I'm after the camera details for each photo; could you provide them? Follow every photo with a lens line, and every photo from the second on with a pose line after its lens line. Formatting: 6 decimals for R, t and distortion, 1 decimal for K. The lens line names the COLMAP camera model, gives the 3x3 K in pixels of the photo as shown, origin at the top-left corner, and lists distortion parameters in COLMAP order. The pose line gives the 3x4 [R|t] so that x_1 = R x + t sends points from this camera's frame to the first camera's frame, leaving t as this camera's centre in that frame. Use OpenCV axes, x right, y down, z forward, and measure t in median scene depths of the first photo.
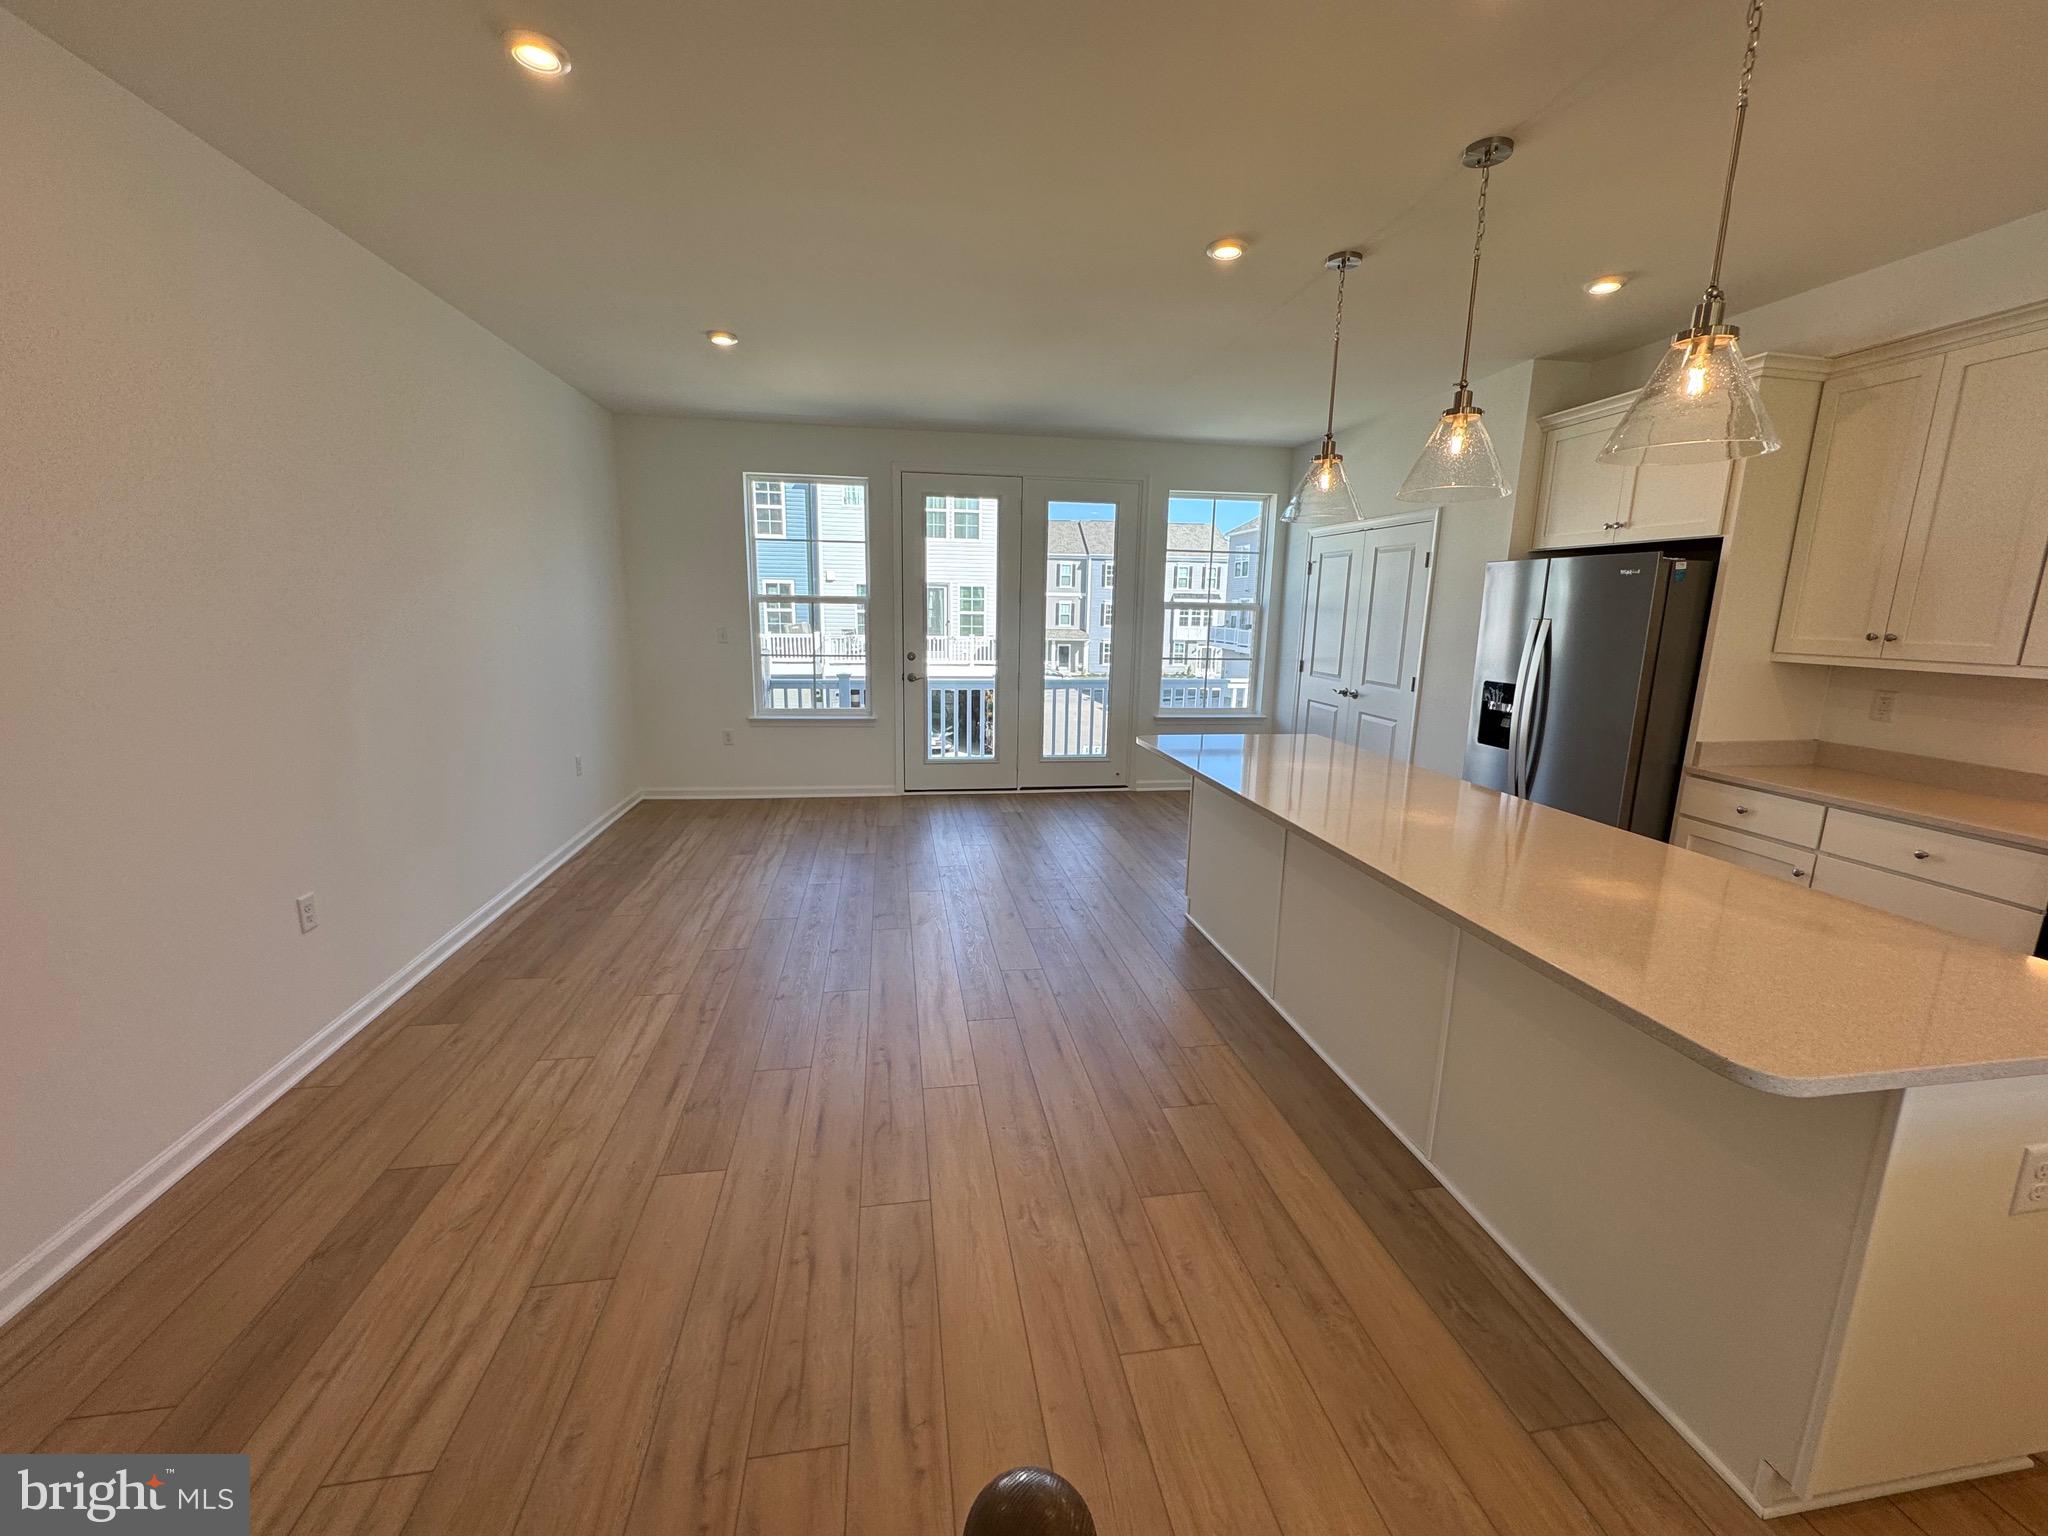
lens RADIAL K [[818.6, 0, 1019.8], [0, 818.6, 766.2], [0, 0, 1]] dist [-0.003180, 0.000088]
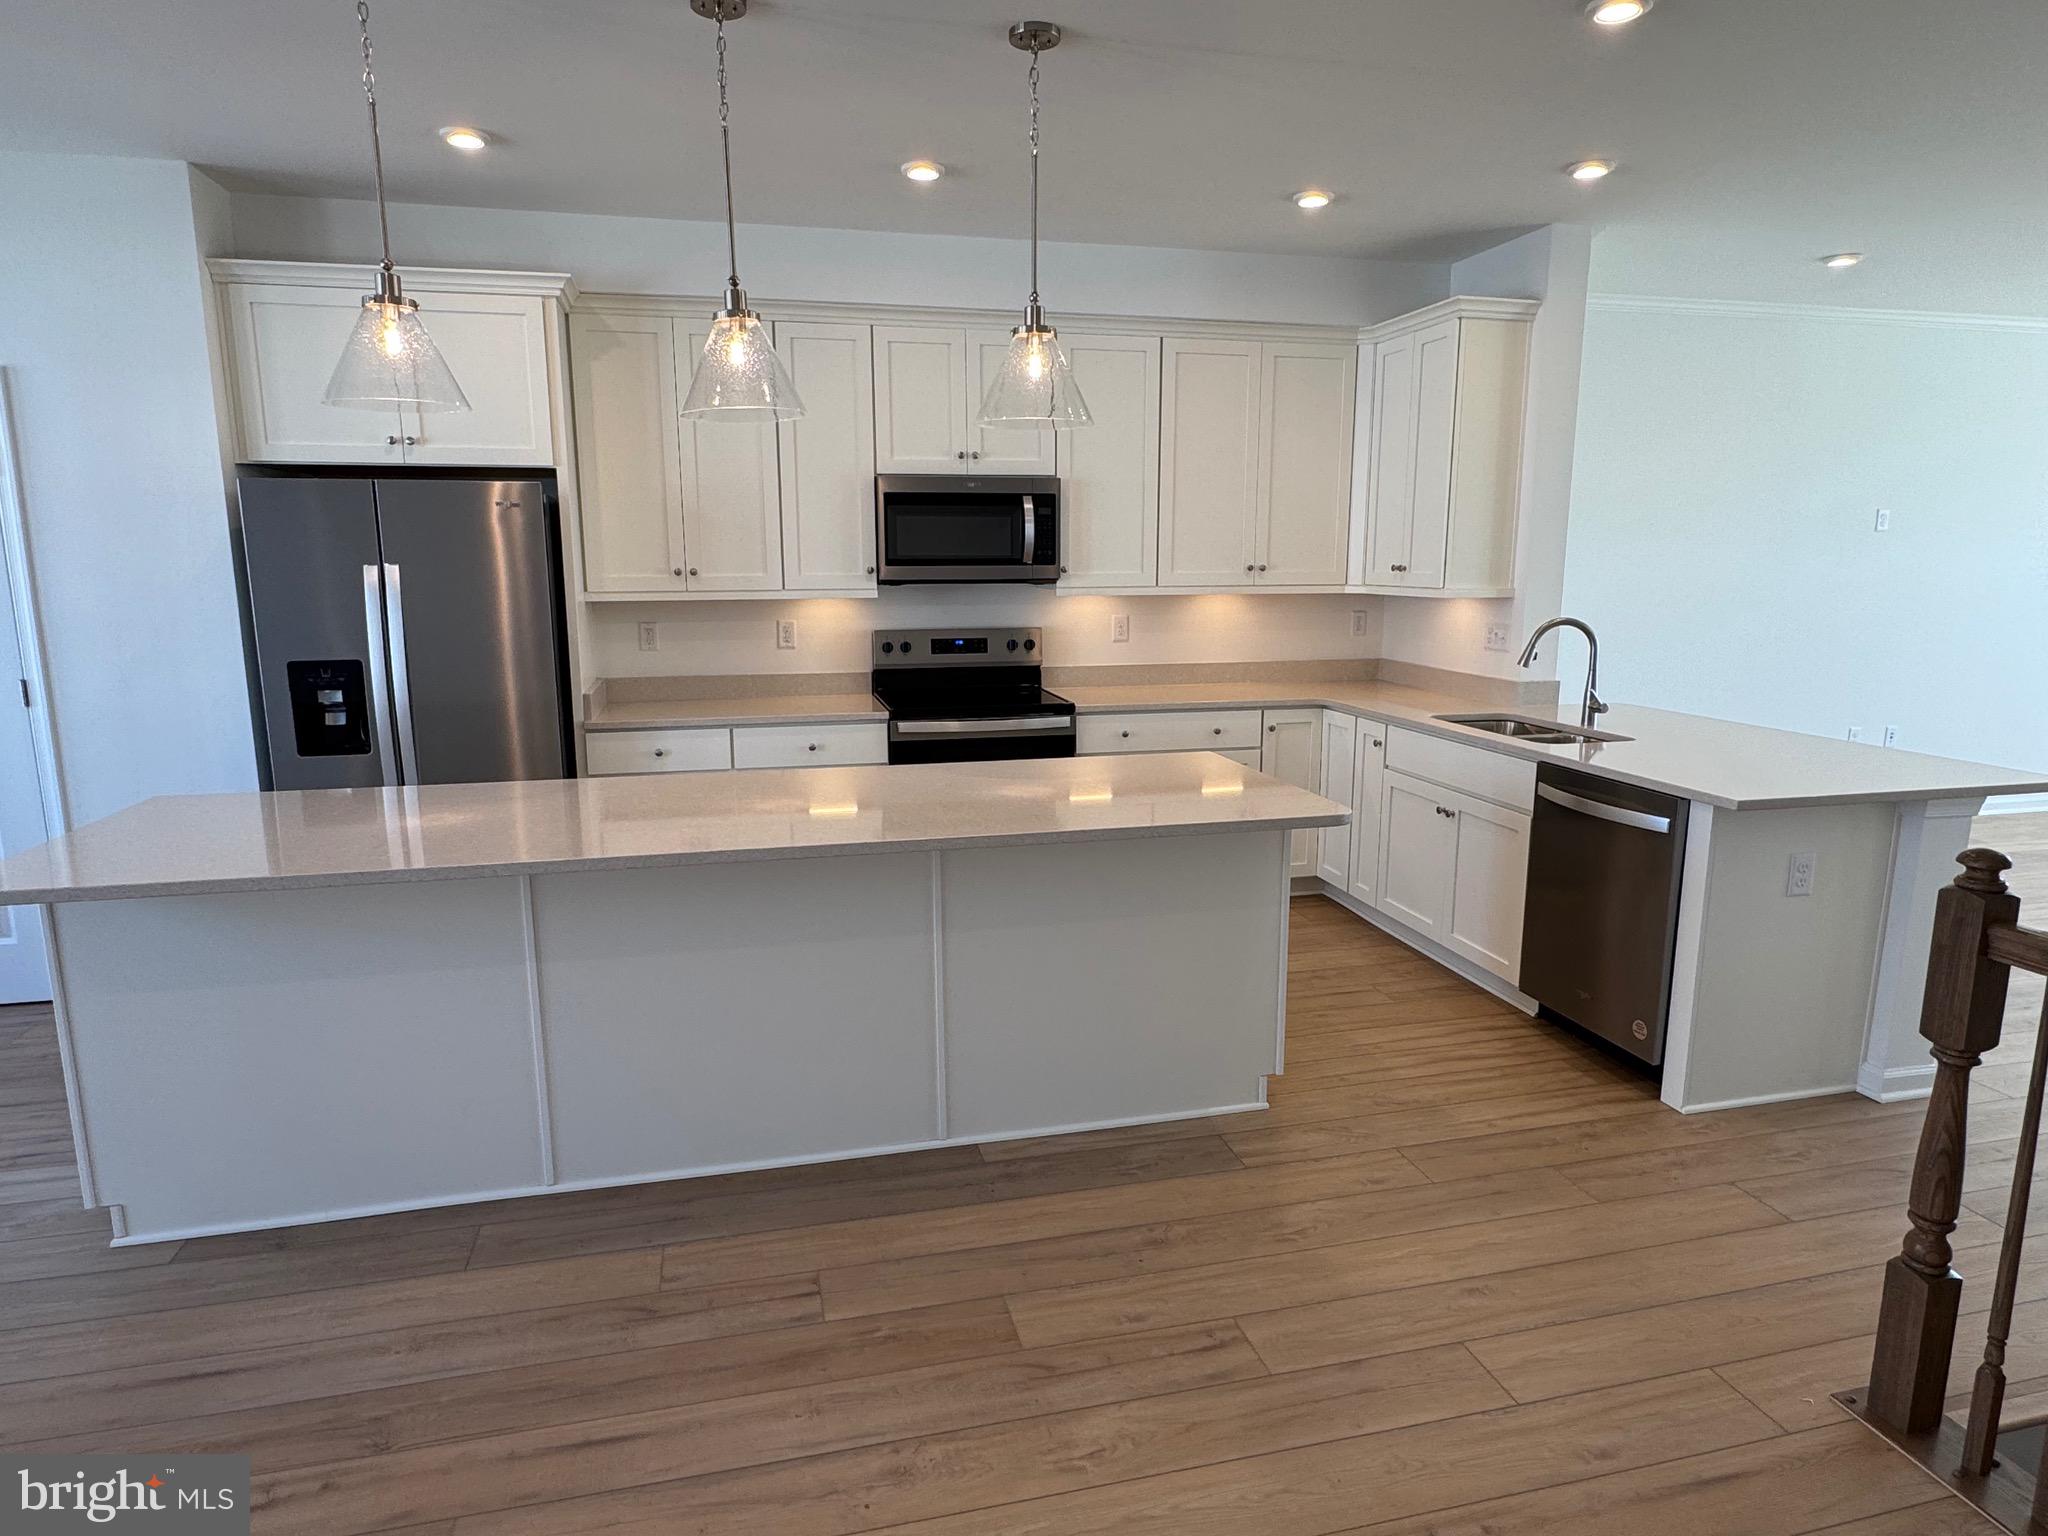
lens RADIAL K [[1191.3, 0, 1016.8], [0, 1191.3, 774.7], [0, 0, 1]] dist [-0.004580, -0.001158]
pose [[-0.076608, -0.199558, 0.976887, -0.515082], [0.193978, 0.958062, 0.210925, -0.130331], [-0.978010, 0.205653, -0.034686, 0.597086]]
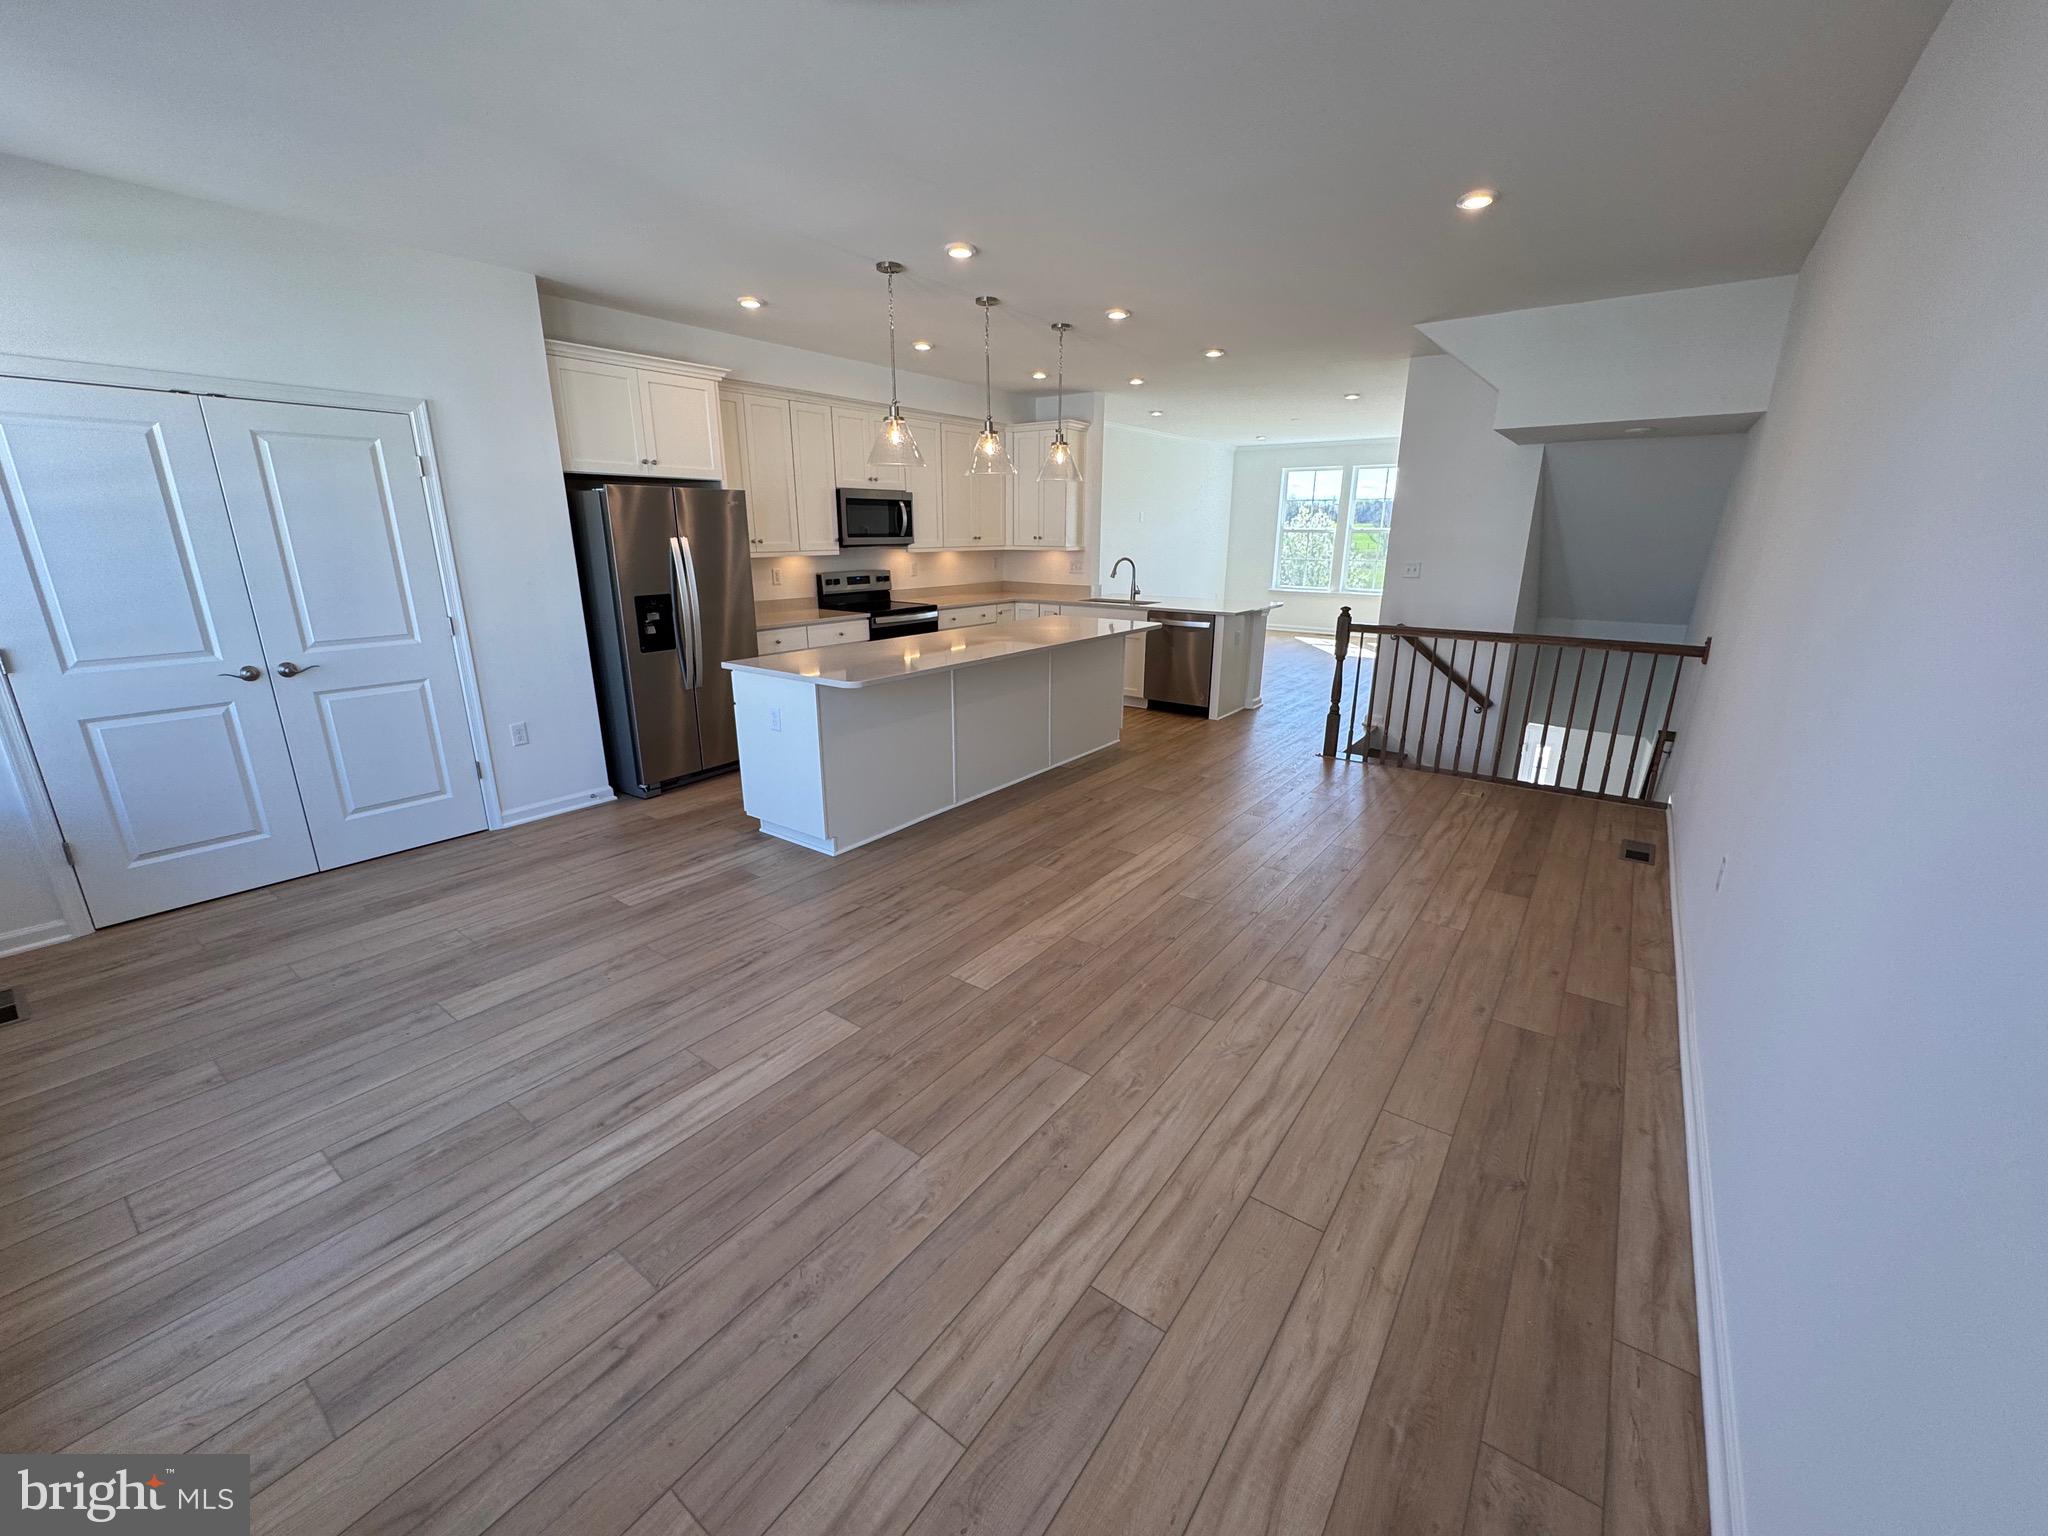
lens RADIAL K [[818.6, 0, 1024.7], [0, 818.6, 772.4], [0, 0, 1]] dist [-0.003180, 0.000088]
pose [[-0.702903, -0.222188, 0.675692, -0.733438], [0.122698, 0.897842, 0.422878, -0.360970], [-0.700623, 0.380148, -0.603833, 1.711863]]
